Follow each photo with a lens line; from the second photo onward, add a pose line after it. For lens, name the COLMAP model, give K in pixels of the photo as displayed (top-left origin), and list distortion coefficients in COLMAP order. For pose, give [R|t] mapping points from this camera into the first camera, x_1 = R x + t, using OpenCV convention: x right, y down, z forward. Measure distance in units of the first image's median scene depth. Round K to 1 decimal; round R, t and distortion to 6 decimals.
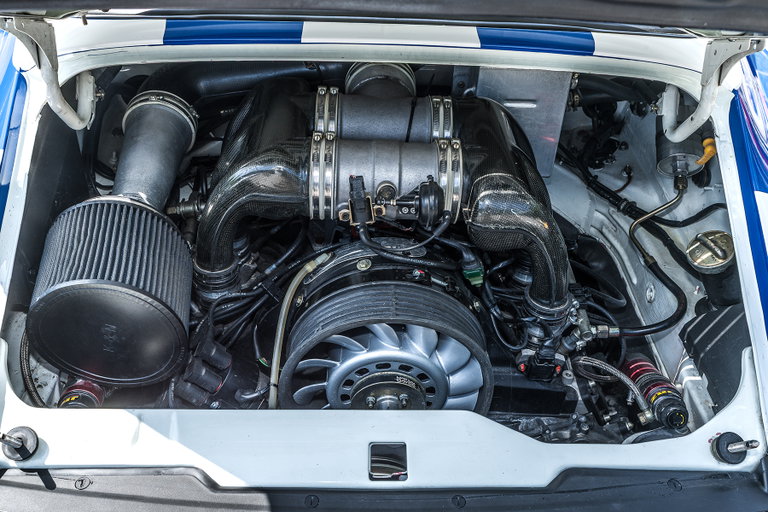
lens RADIAL K [[674.2, 0, 356.1], [0, 674.2, 257.9], [0, 0, 1]] dist [0.006748, -0.001600]
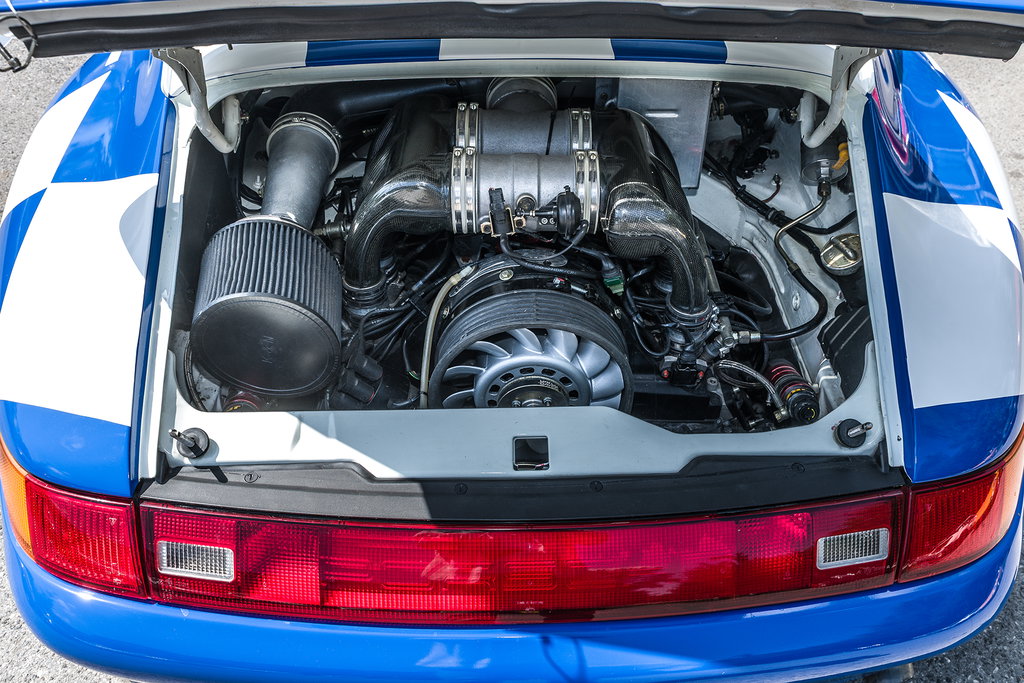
lens RADIAL K [[770.8, 0, 512.0], [0, 770.8, 341.5], [0, 0, 1]] dist [-0.007667, 0.002937]
pose [[0.999525, -0.027908, -0.013080, 0.032269], [0.028568, 0.998170, 0.053302, 0.048033], [0.011568, -0.053650, 0.998493, -0.186564]]
